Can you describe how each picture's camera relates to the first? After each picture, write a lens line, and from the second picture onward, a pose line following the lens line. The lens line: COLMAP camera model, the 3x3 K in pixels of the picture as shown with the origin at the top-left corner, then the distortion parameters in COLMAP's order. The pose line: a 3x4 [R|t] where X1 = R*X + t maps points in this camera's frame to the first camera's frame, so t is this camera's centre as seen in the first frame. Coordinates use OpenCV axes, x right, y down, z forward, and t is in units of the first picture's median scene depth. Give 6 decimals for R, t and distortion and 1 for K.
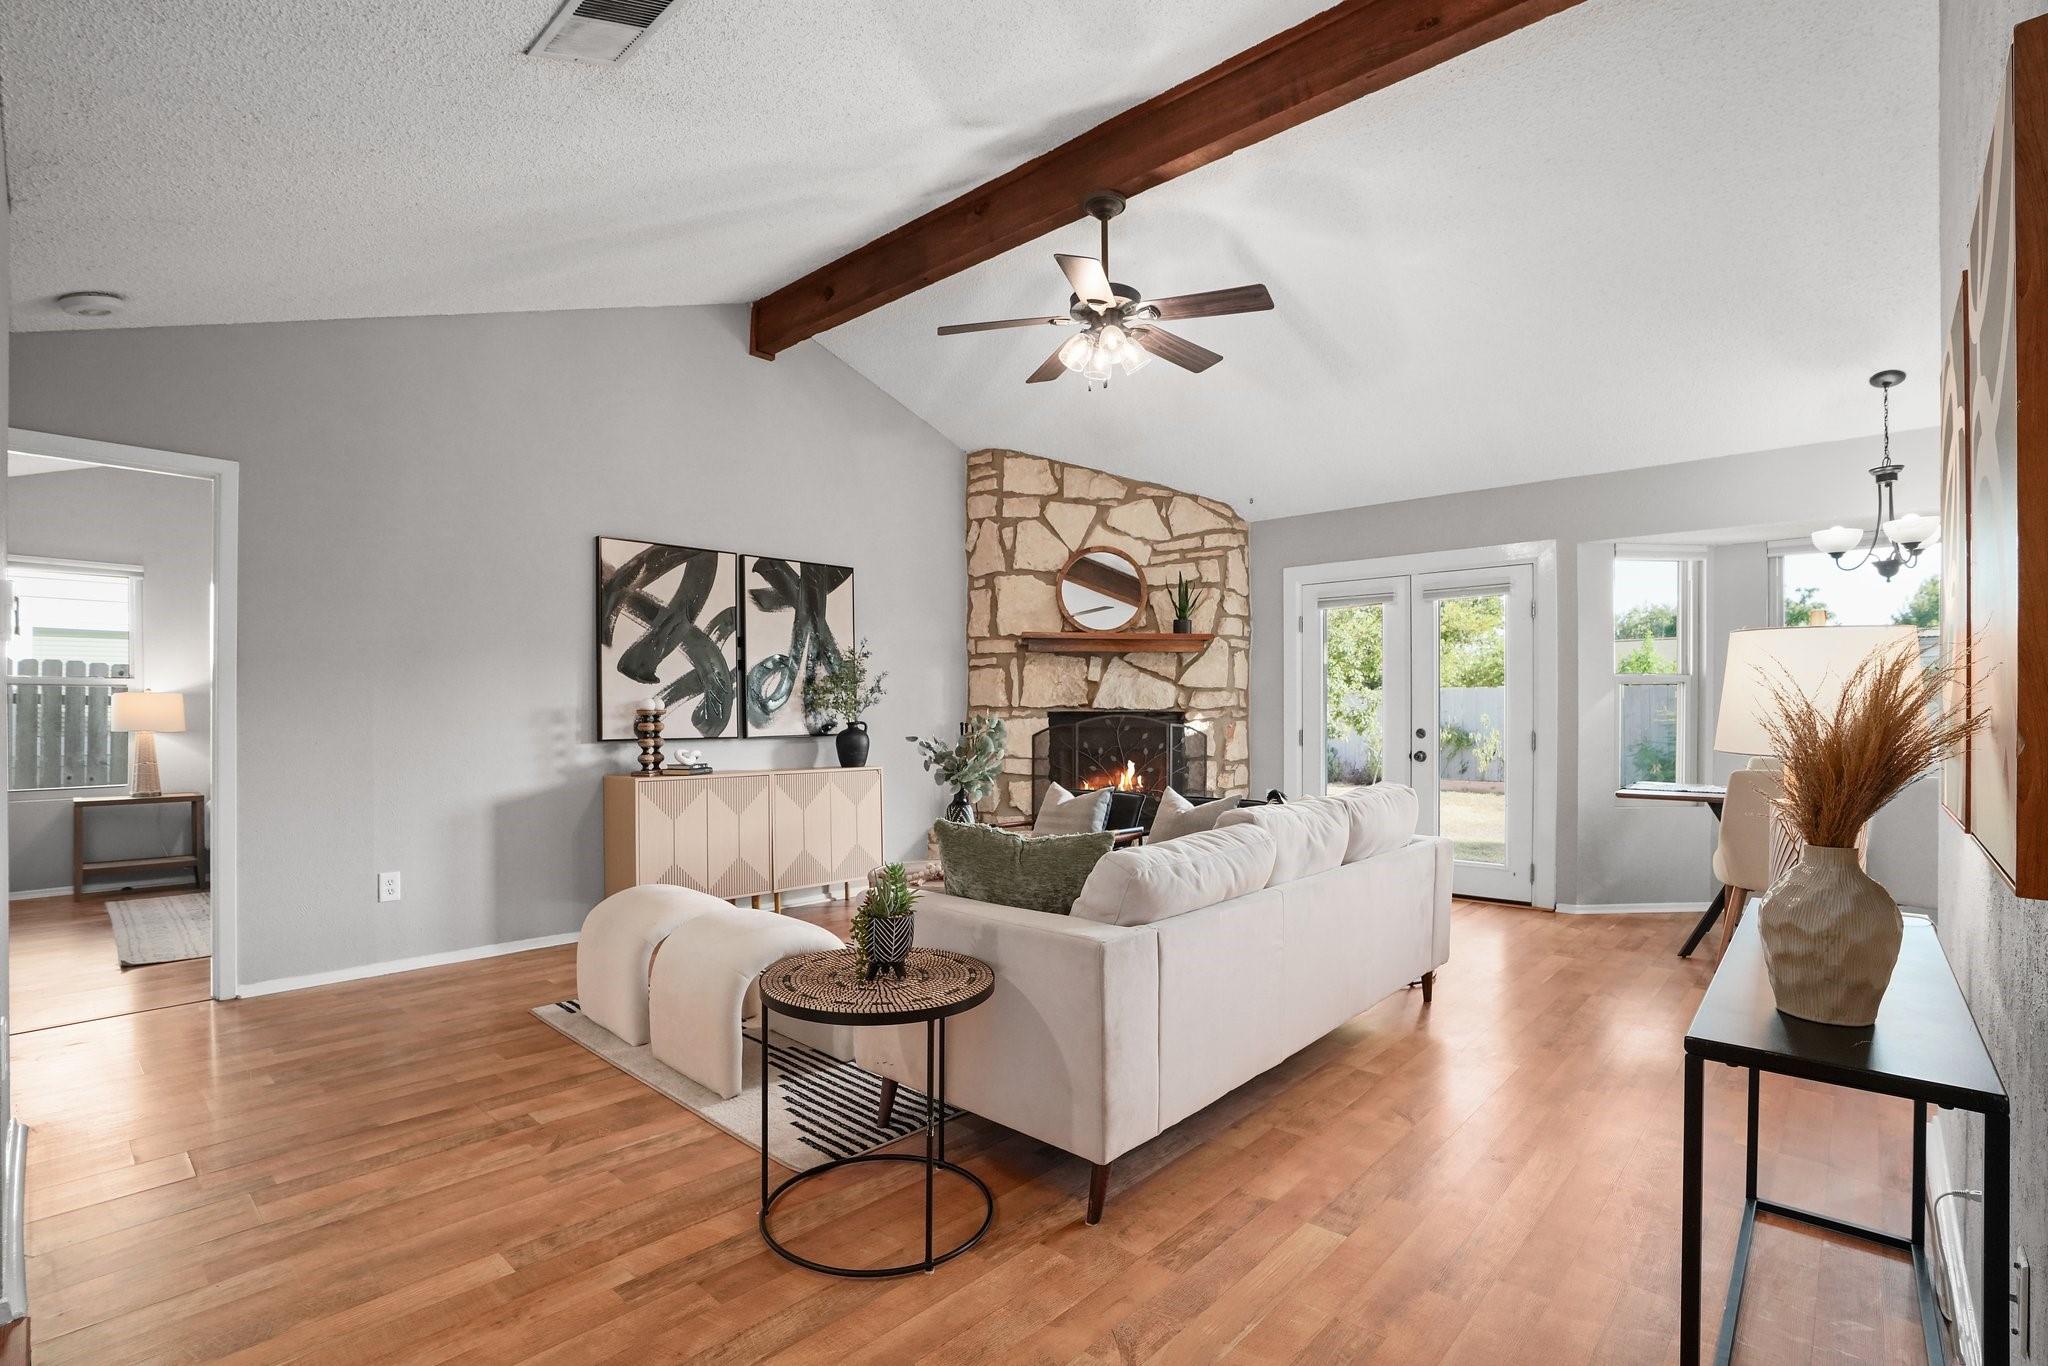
lens RADIAL K [[950.2, 0, 1017.8], [0, 950.2, 717.0], [0, 0, 1]] dist [-0.060376, 0.016369]
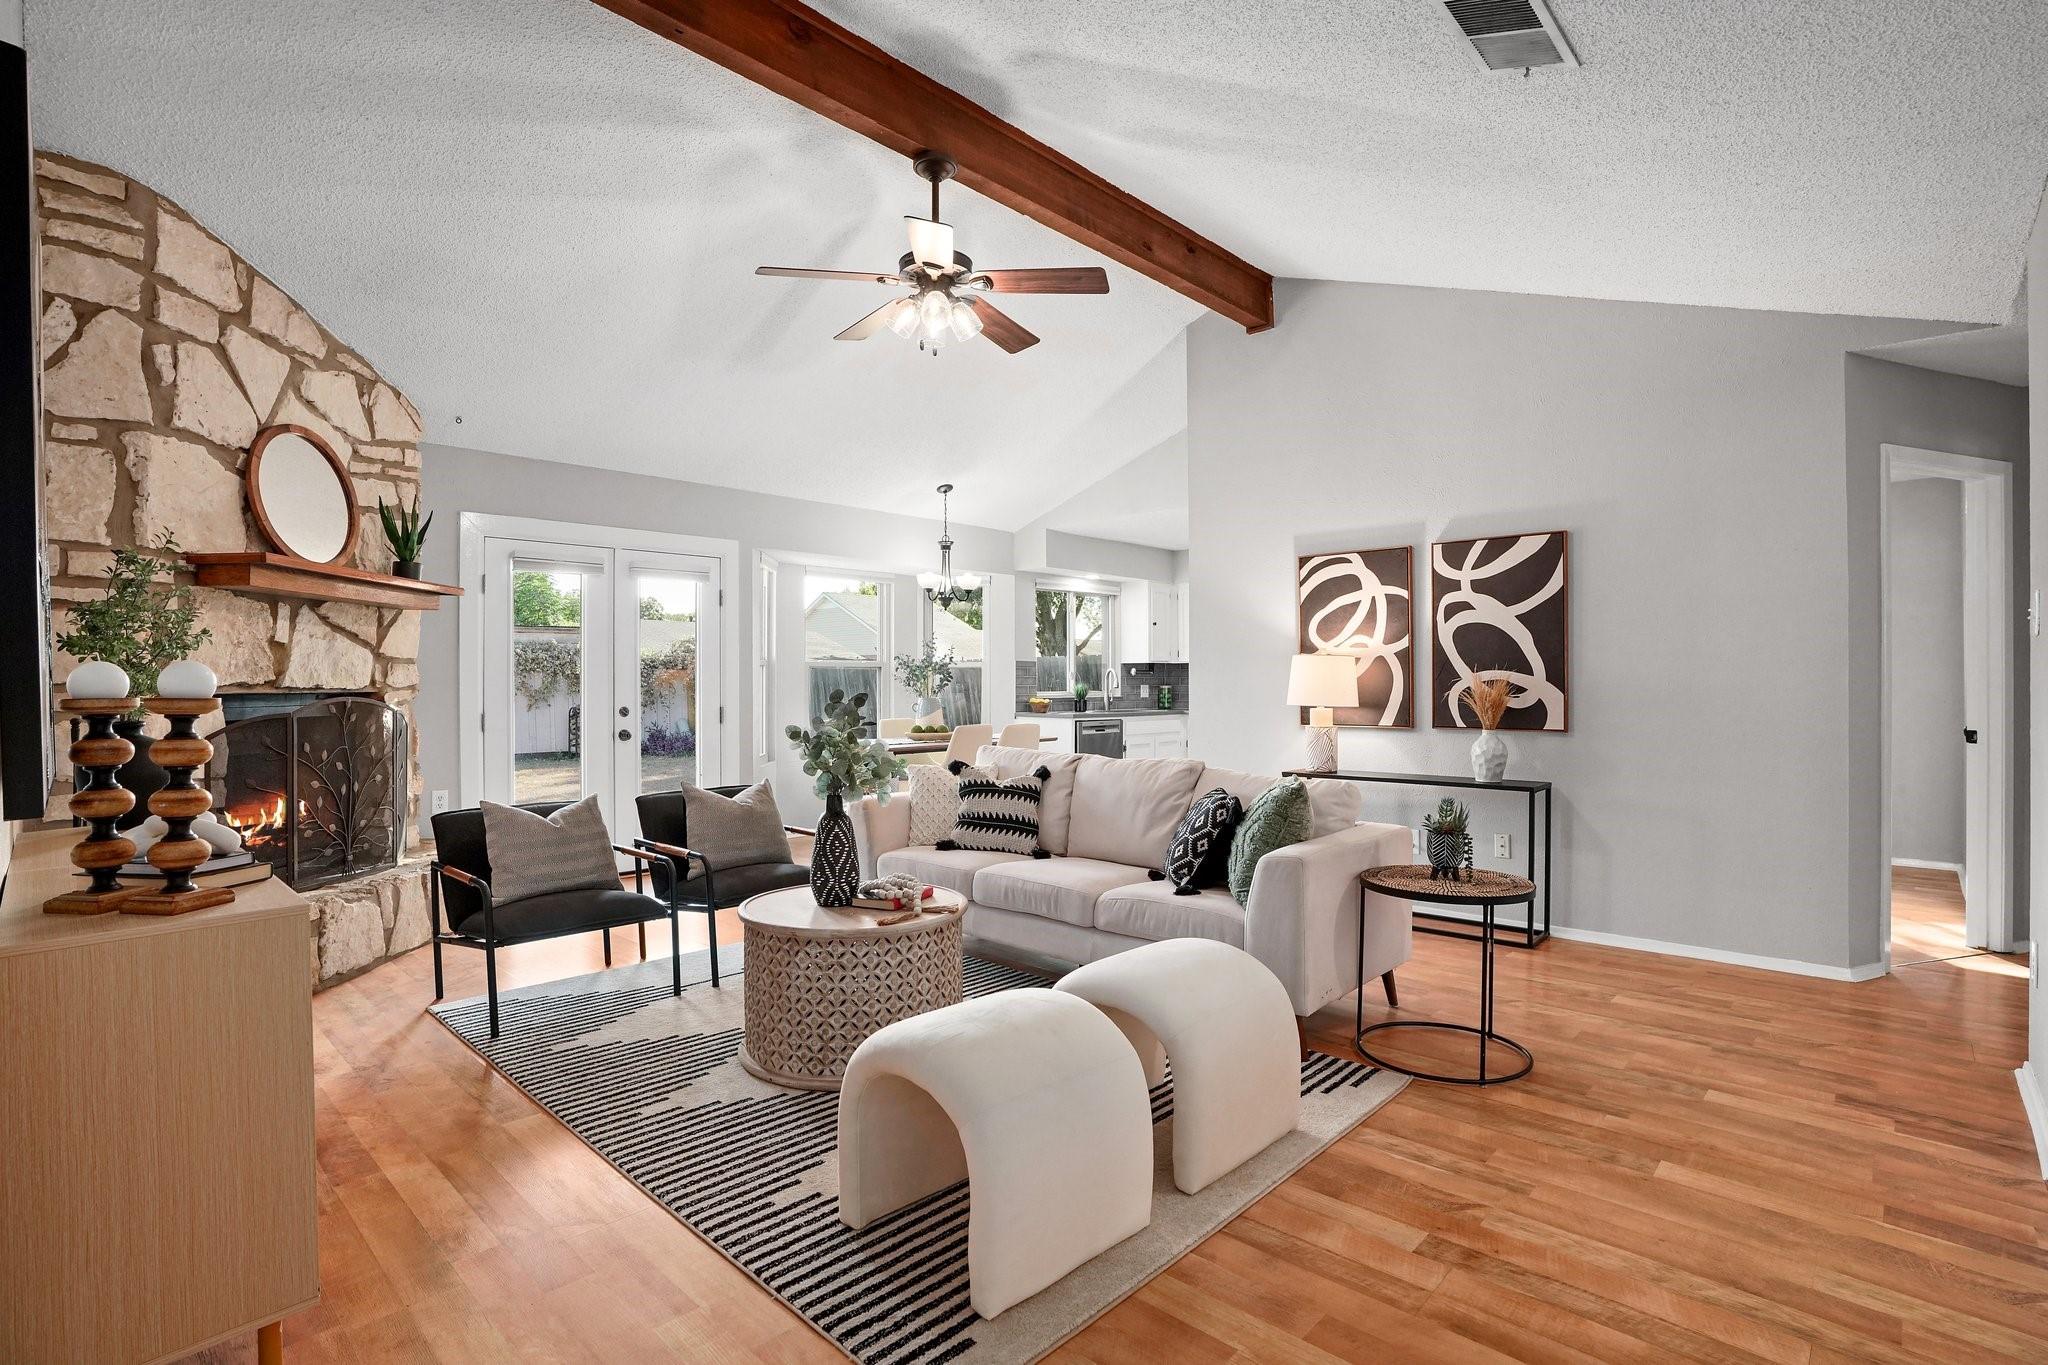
lens RADIAL K [[950.2, 0, 1034.9], [0, 950.2, 679.2], [0, 0, 1]] dist [-0.060376, 0.016369]
pose [[0.020980, 0.004184, 0.999771, -0.583382], [0.009160, 0.999948, -0.004377, -0.008963], [-0.999738, 0.009249, 0.020941, 0.591520]]
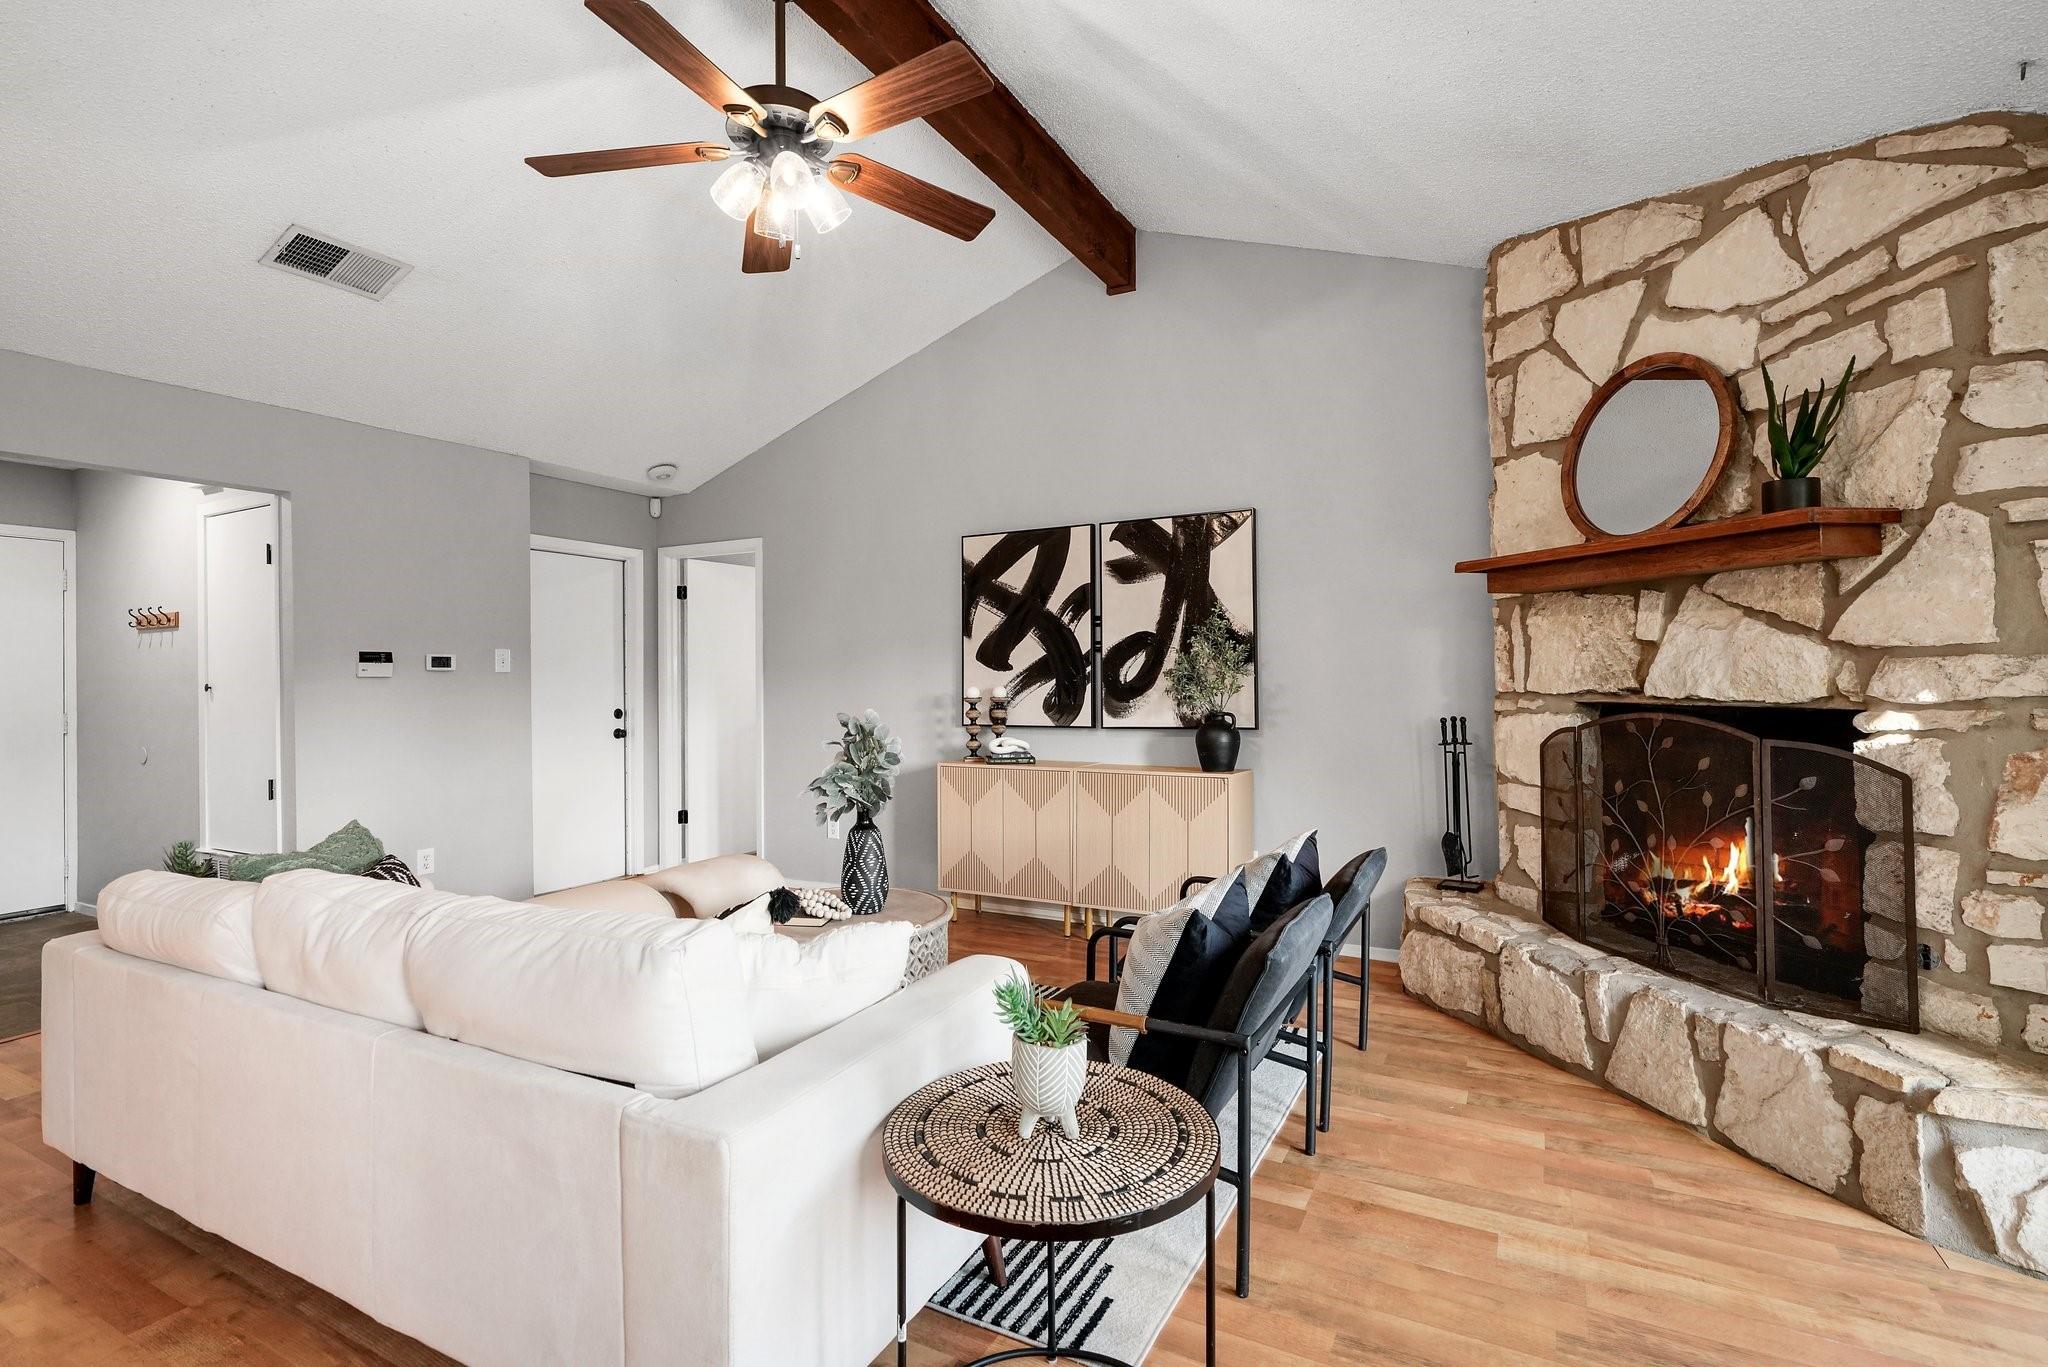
lens RADIAL K [[950.2, 0, 1019.4], [0, 950.2, 681.9], [0, 0, 1]] dist [-0.060376, 0.016369]
pose [[0.232471, 0.002239, -0.972601, 0.540971], [0.005628, 0.999978, 0.003648, -0.024106], [0.972587, -0.006322, 0.232453, 0.680713]]
